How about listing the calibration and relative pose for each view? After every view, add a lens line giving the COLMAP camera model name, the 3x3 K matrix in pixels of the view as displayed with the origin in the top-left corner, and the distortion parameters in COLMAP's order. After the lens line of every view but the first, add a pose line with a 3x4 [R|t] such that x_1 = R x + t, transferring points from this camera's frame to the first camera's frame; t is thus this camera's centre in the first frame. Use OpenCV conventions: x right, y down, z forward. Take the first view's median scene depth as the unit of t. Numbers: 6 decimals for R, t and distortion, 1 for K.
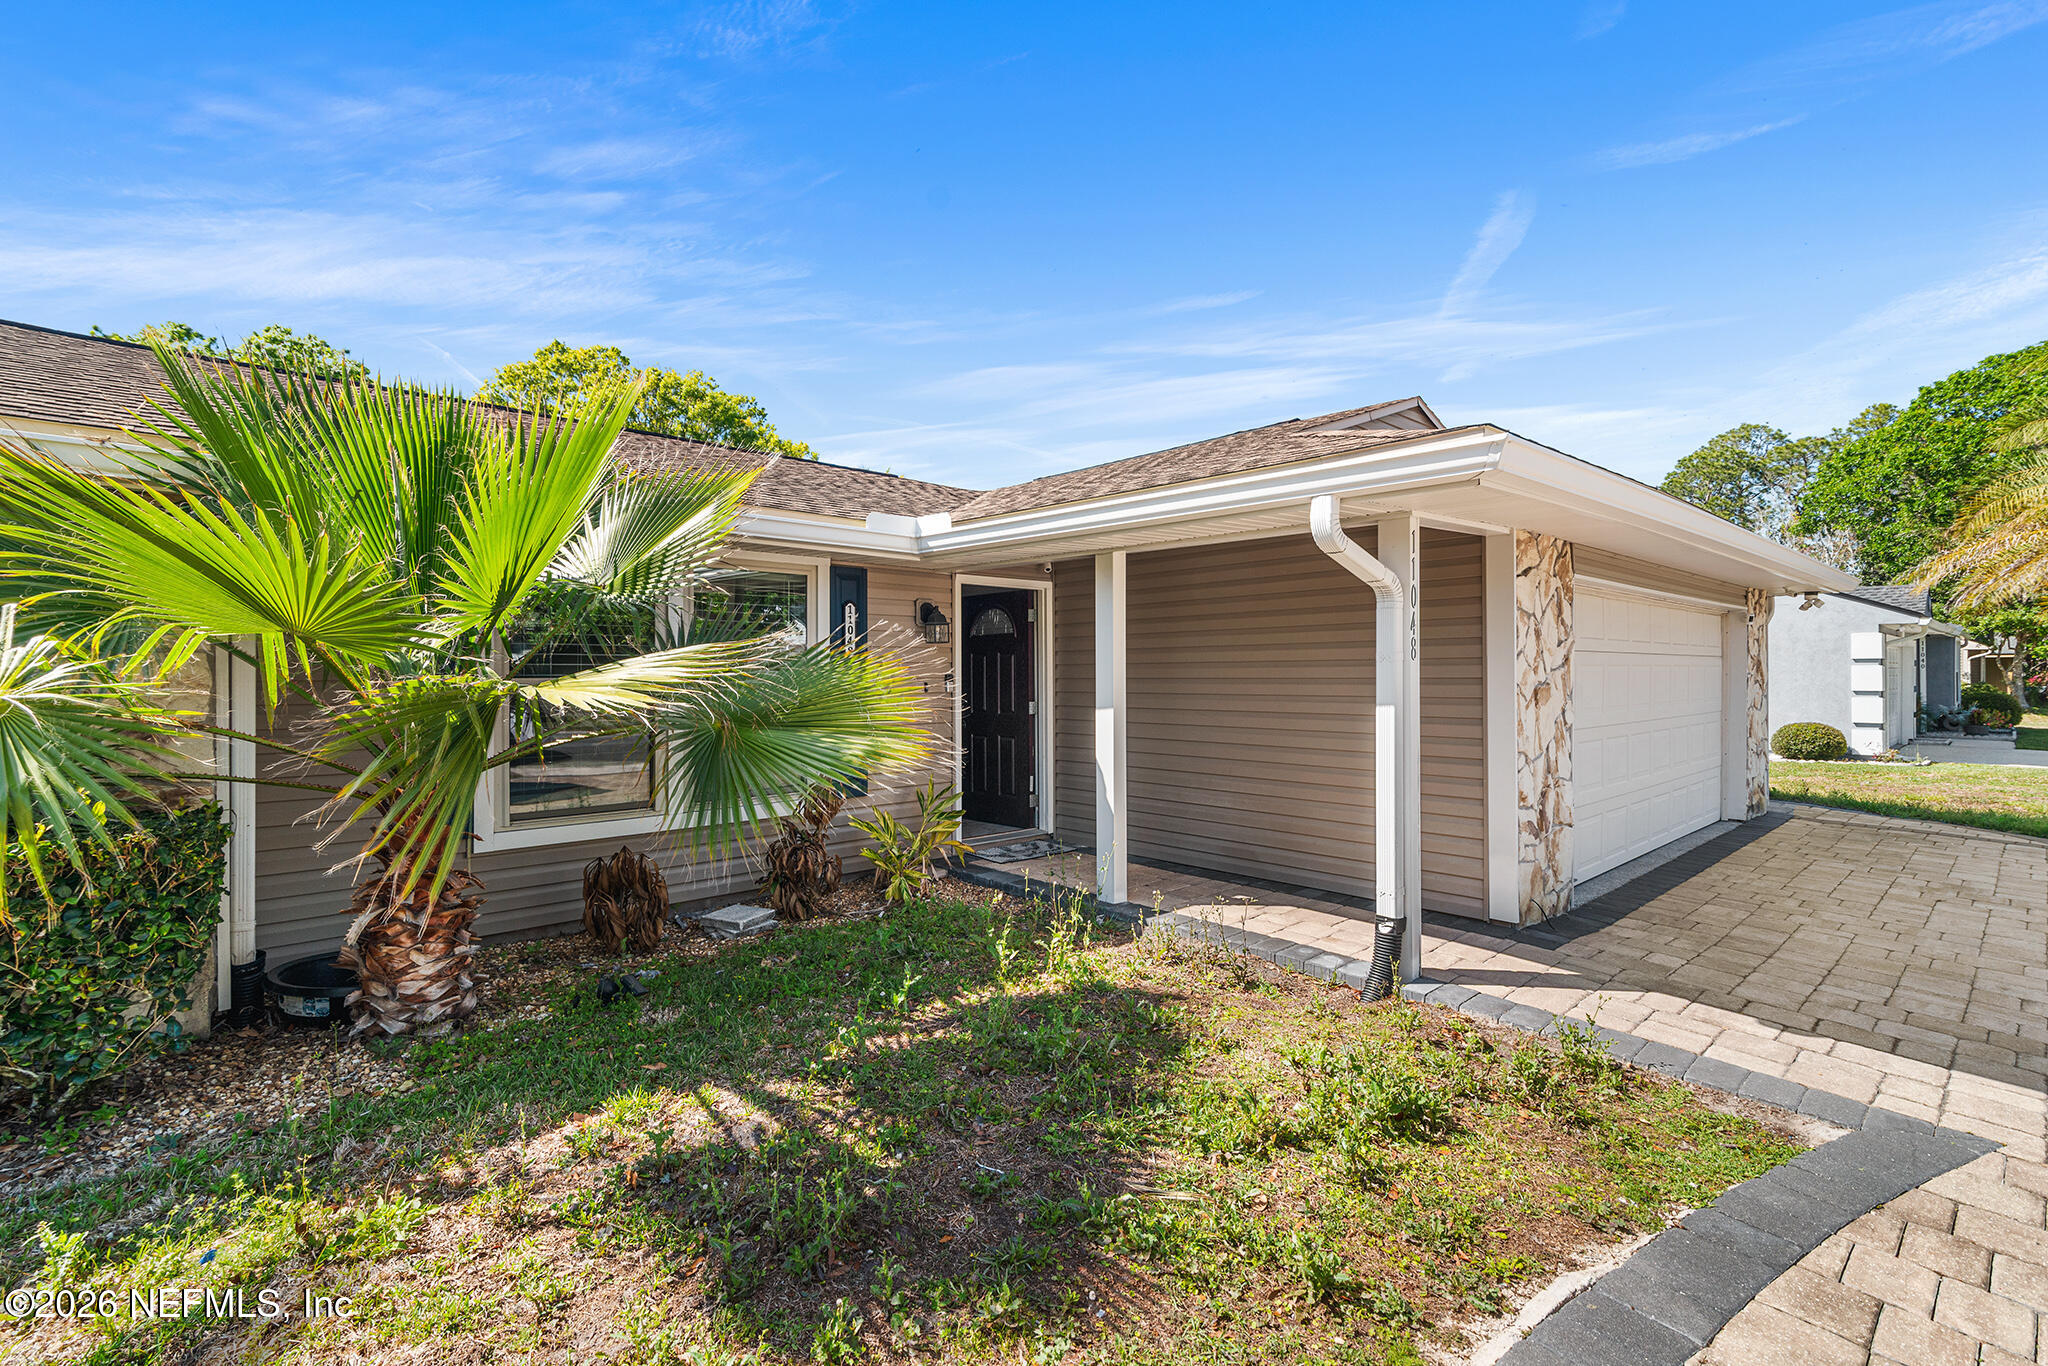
lens RADIAL K [[937.8, 0, 1006.1], [0, 937.8, 659.1], [0, 0, 1]] dist [0.011148, -0.000167]
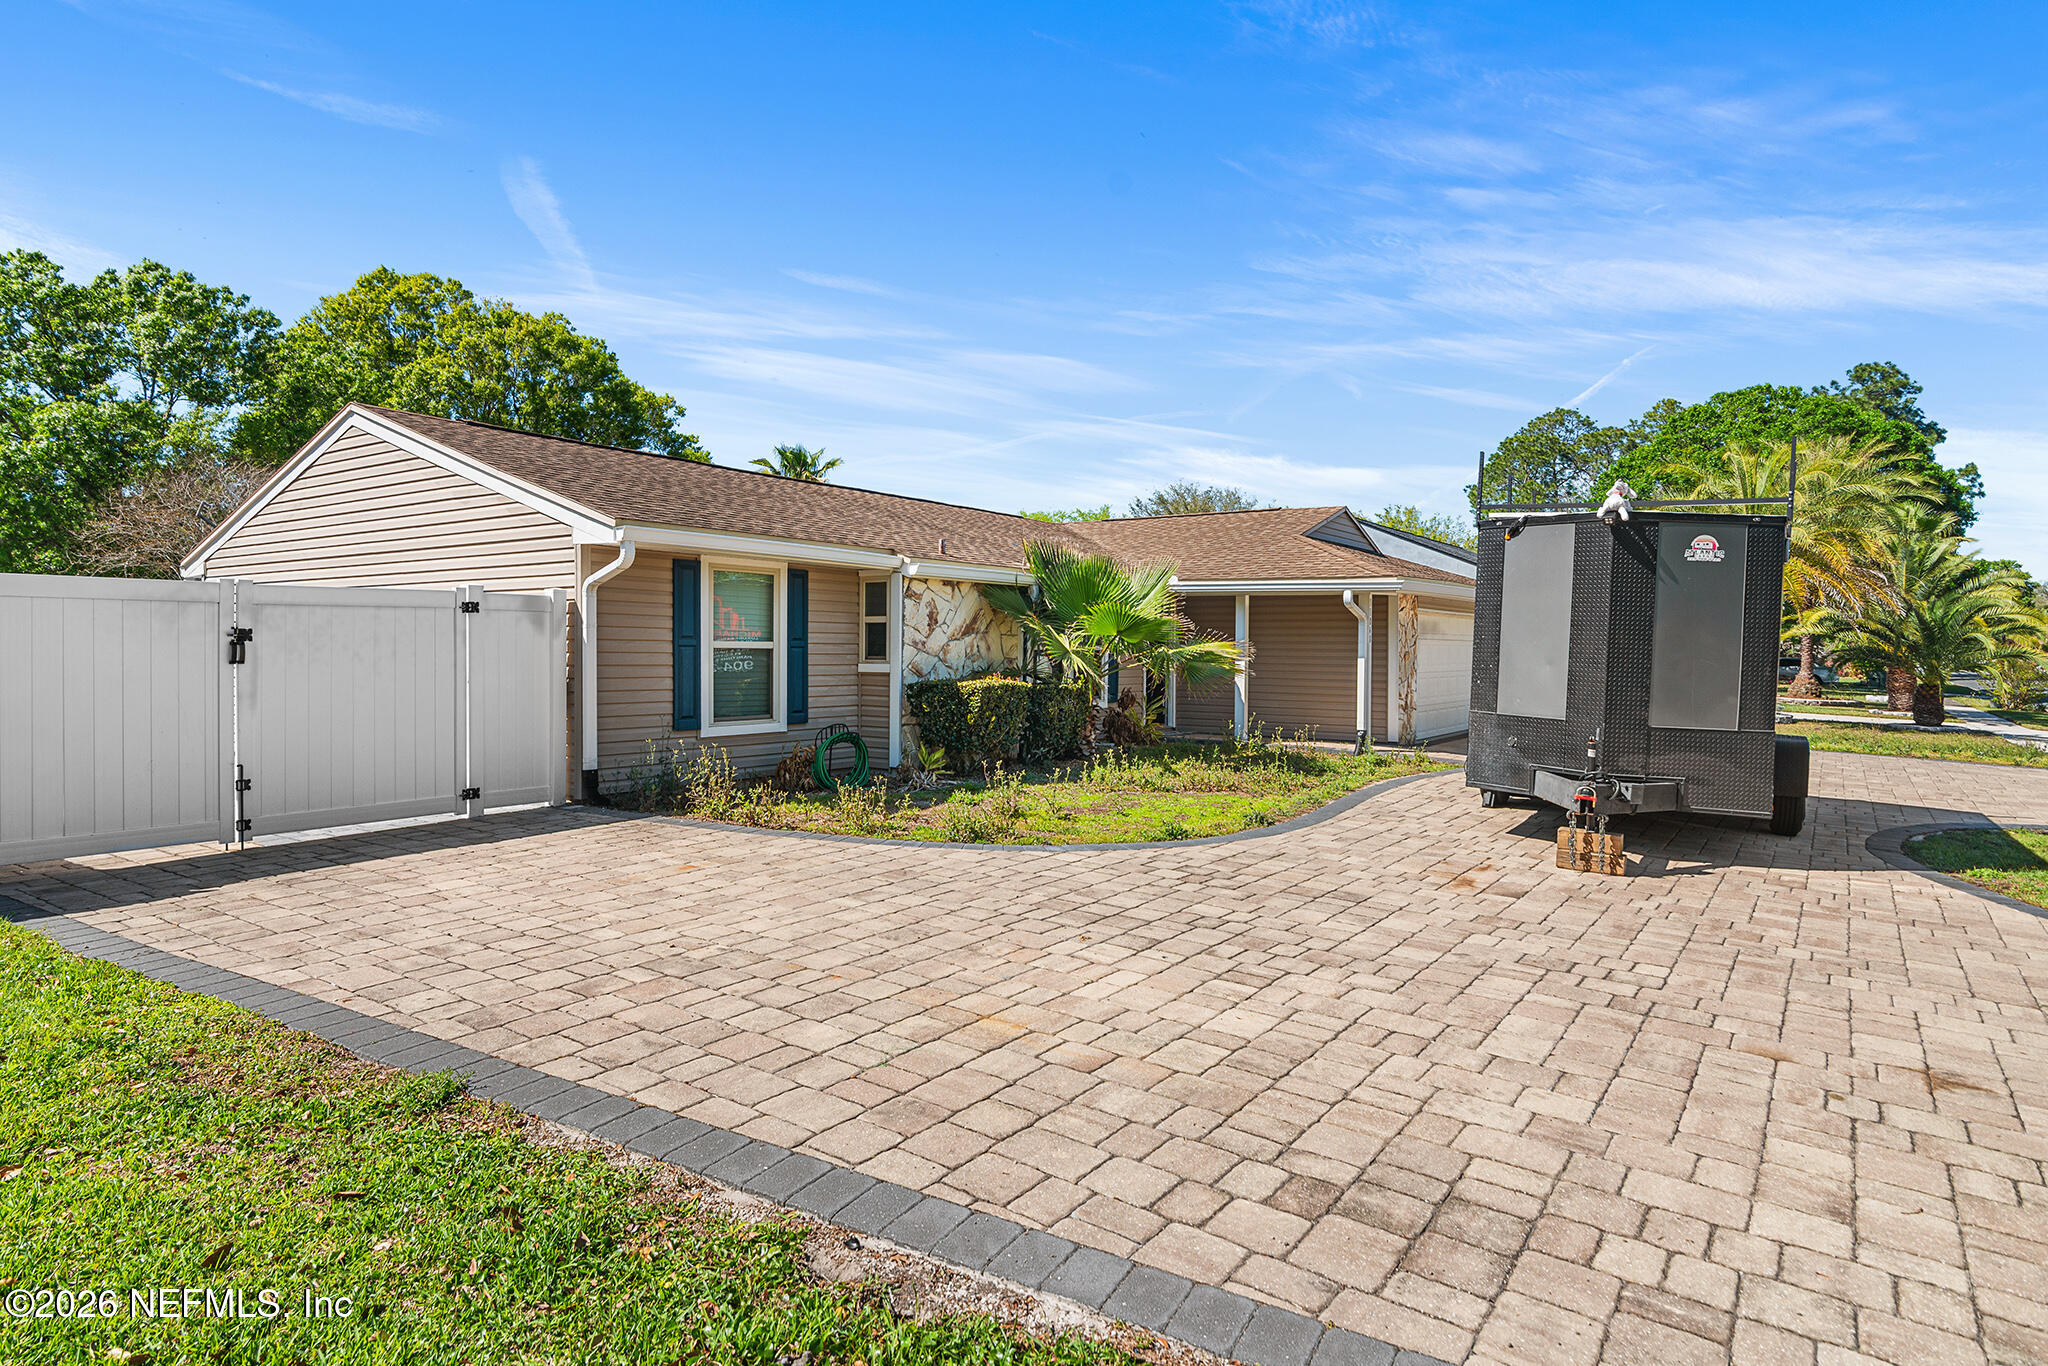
lens RADIAL K [[1141.2, 0, 1018.5], [0, 1141.2, 648.4], [0, 0, 1]] dist [0.002446, -0.020109]
pose [[0.976396, 0.010730, 0.215720, -0.186193], [-0.014285, 0.999787, 0.014929, -0.002407], [-0.215514, -0.017658, 0.976341, -0.296622]]
